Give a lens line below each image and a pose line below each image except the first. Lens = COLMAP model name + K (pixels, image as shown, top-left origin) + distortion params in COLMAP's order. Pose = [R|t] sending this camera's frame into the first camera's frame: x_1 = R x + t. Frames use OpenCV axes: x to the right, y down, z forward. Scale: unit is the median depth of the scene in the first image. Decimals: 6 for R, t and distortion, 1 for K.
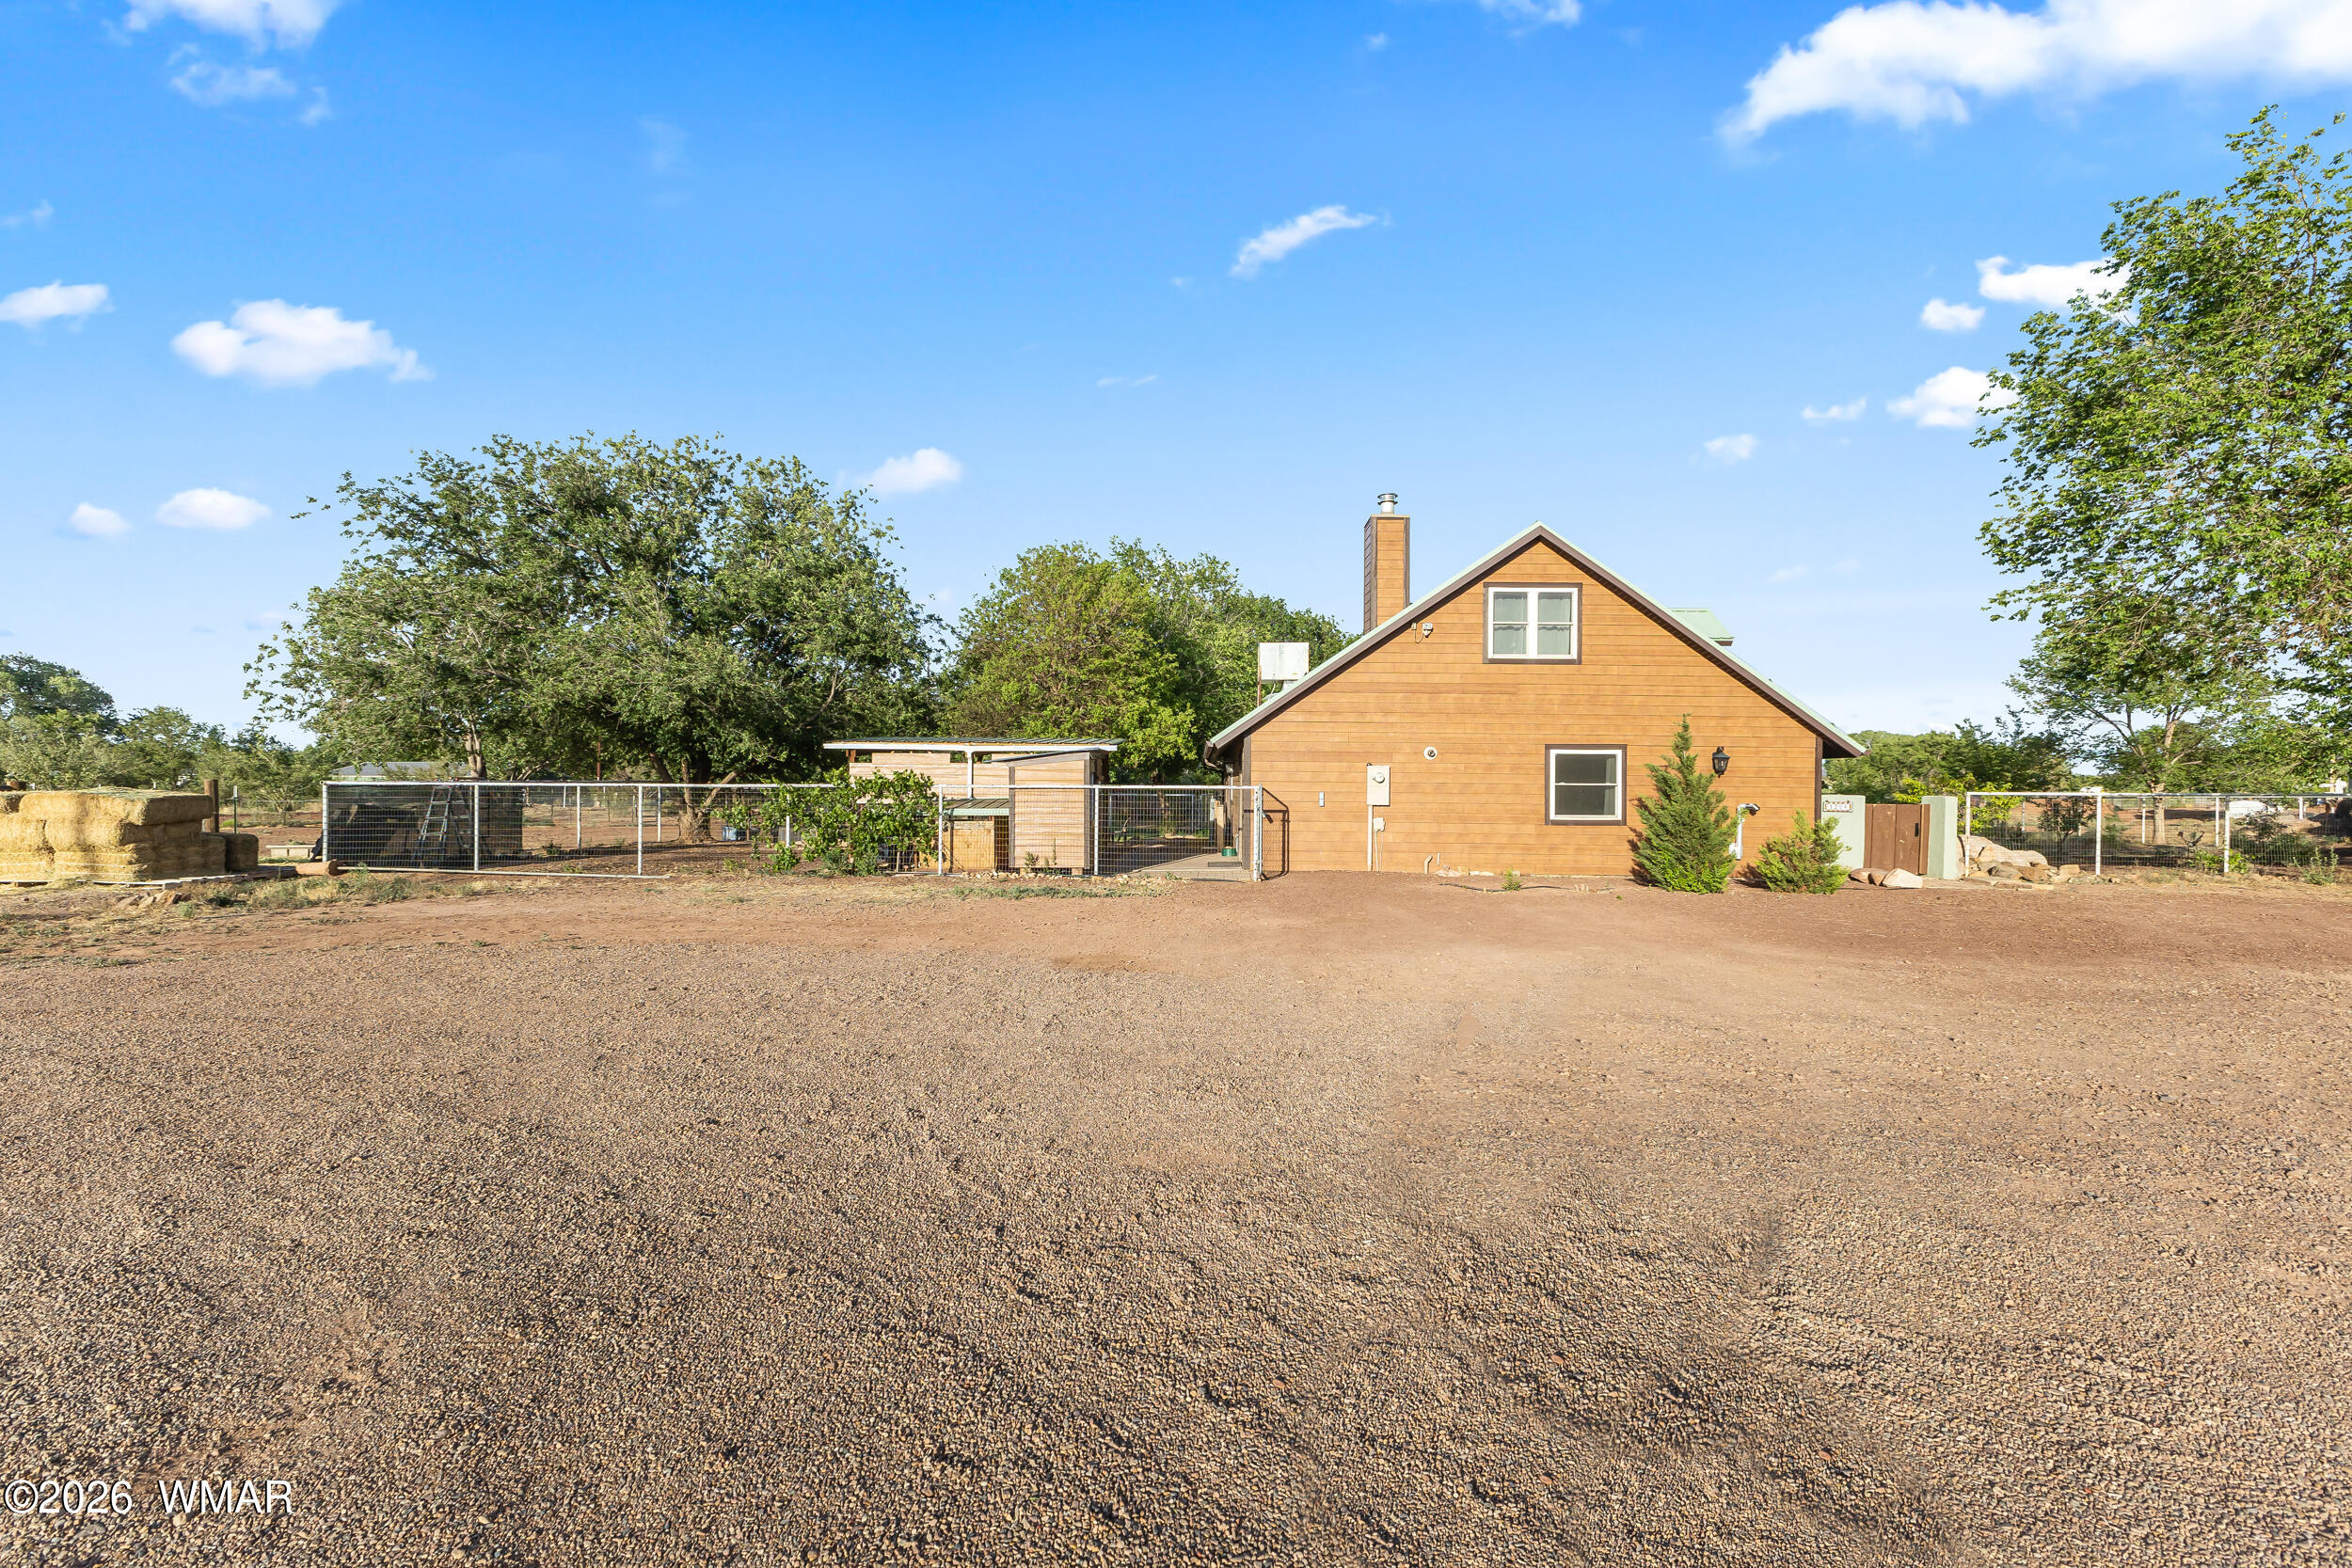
lens RADIAL K [[1014.0, 0, 1176.0], [0, 1014.0, 784.0], [0, 0, 1]] dist [0.001056, -0.003463]
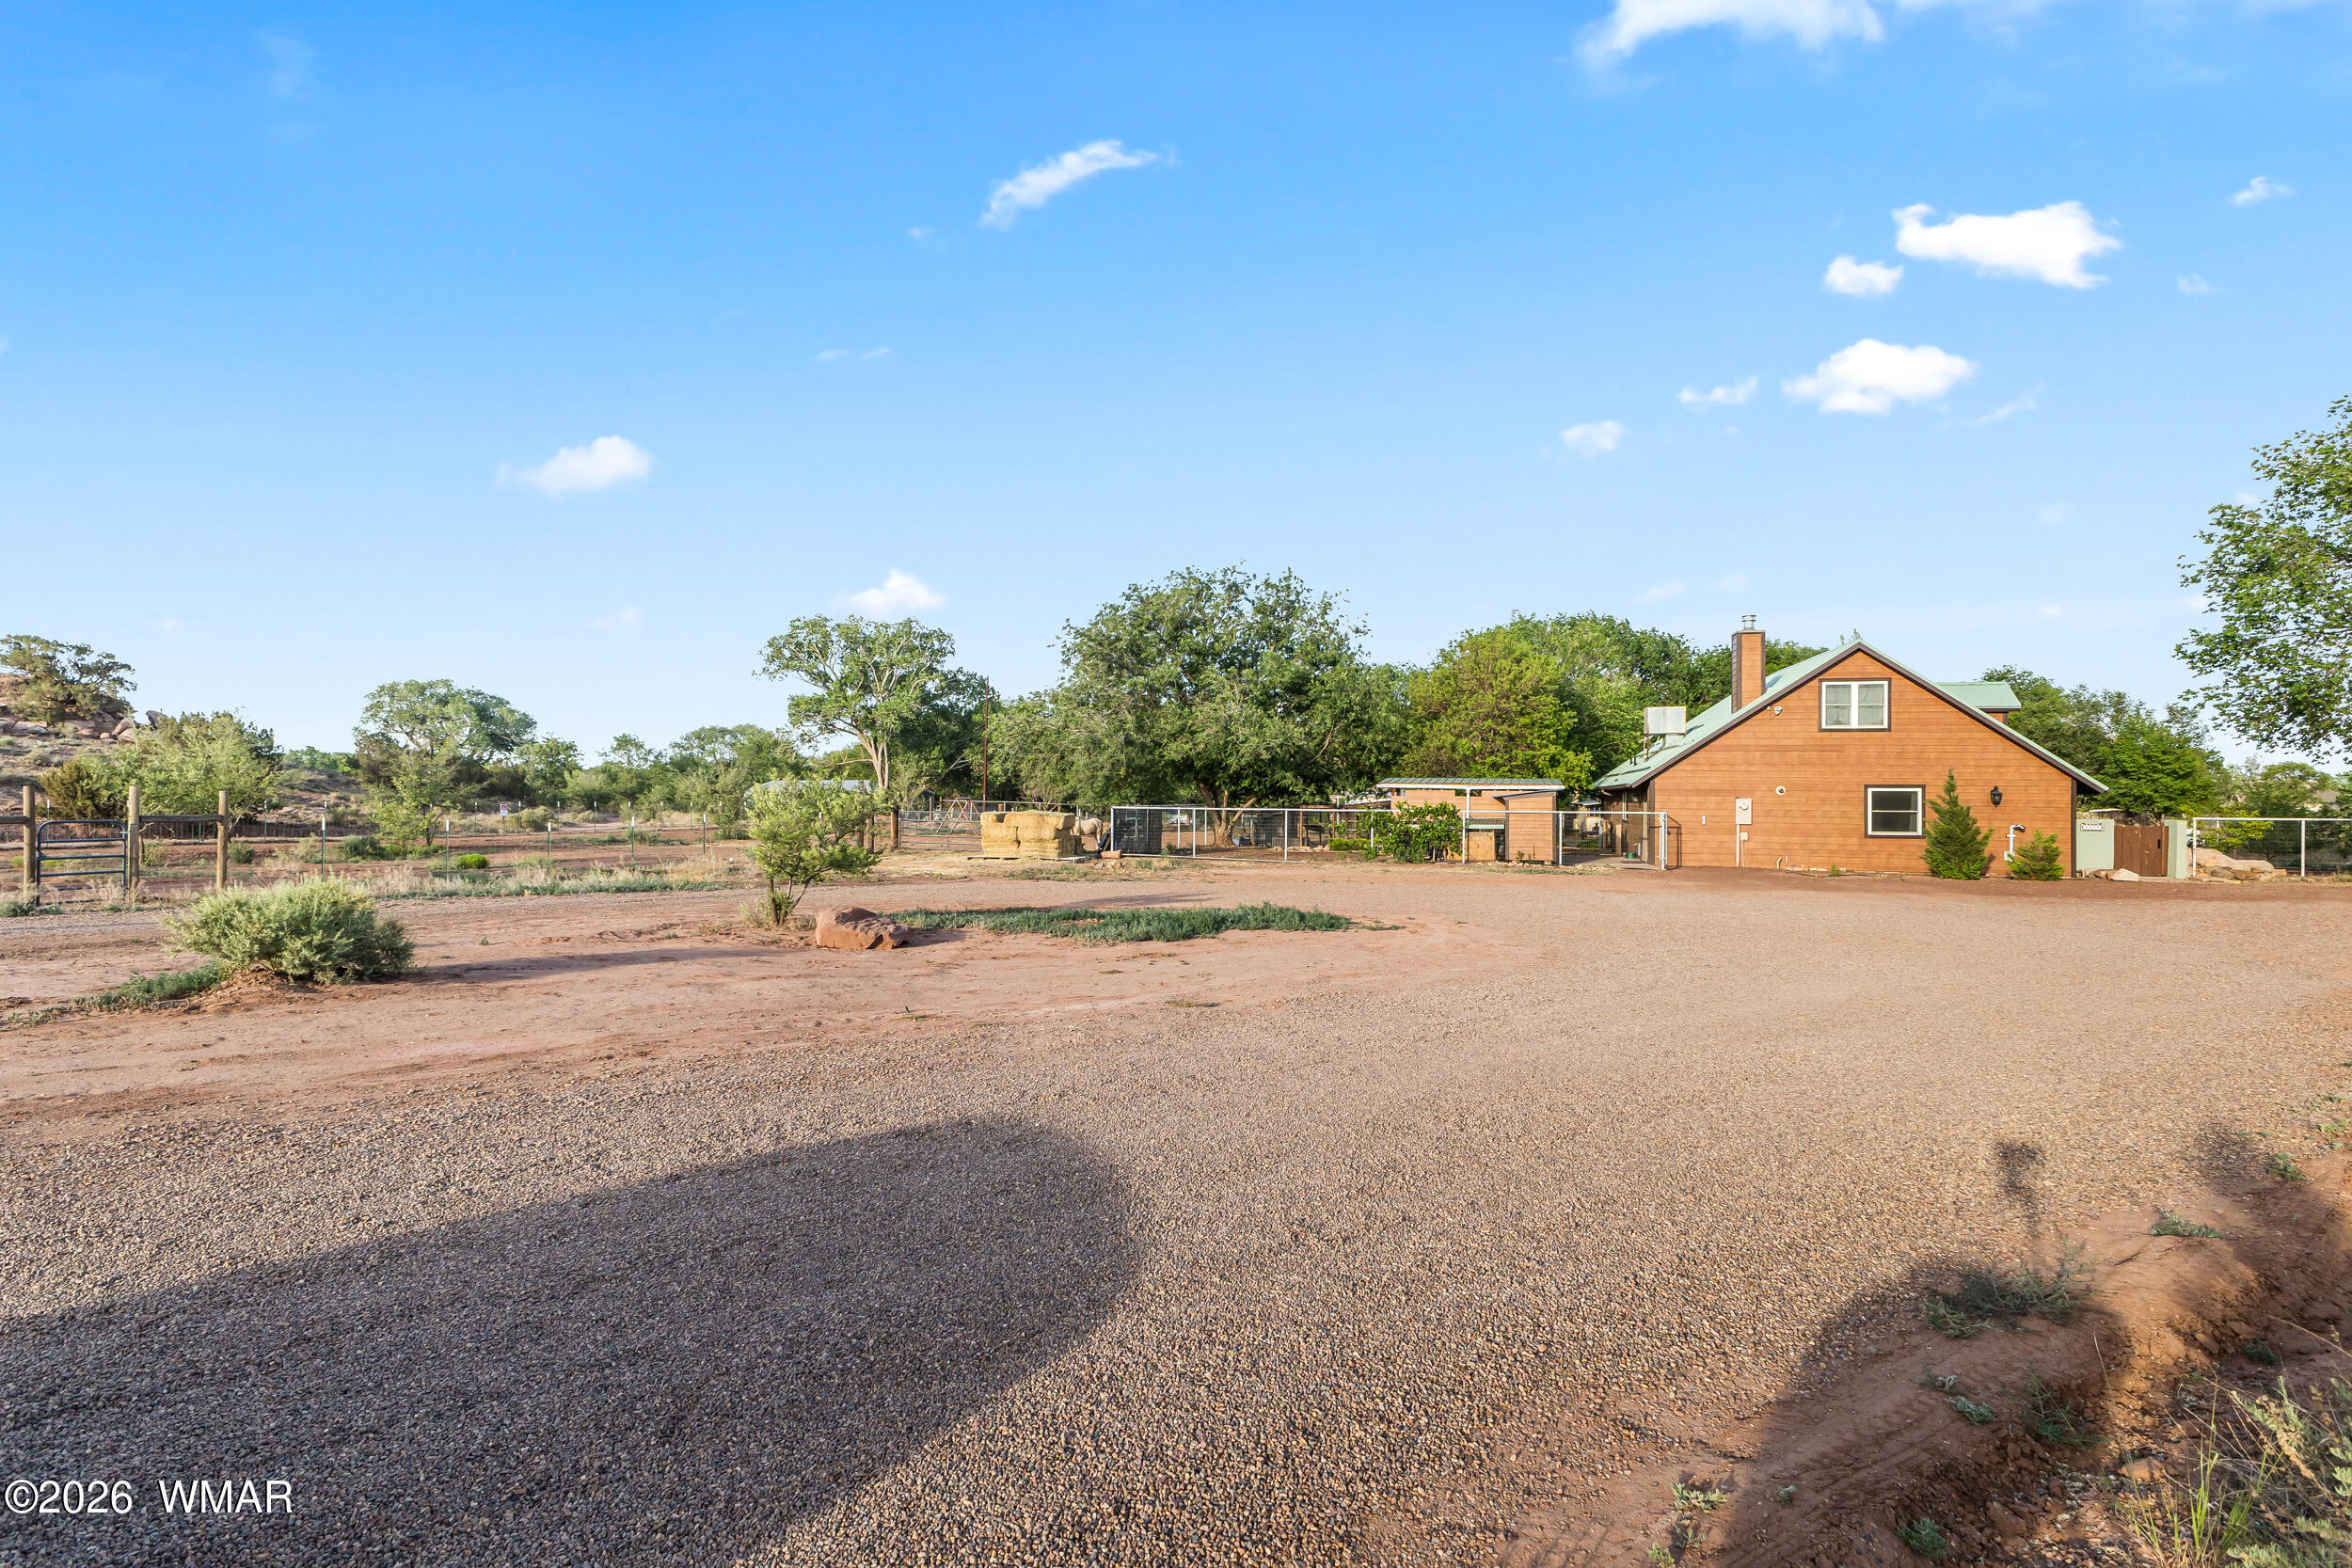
lens RADIAL K [[1129.8, 0, 1176.0], [0, 1129.8, 784.0], [0, 0, 1]] dist [0.013141, -0.018825]
pose [[0.967978, -0.001719, -0.251027, -0.206144], [-0.001069, 0.999939, -0.010969, -0.020640], [0.251031, 0.010886, 0.967918, -0.893972]]
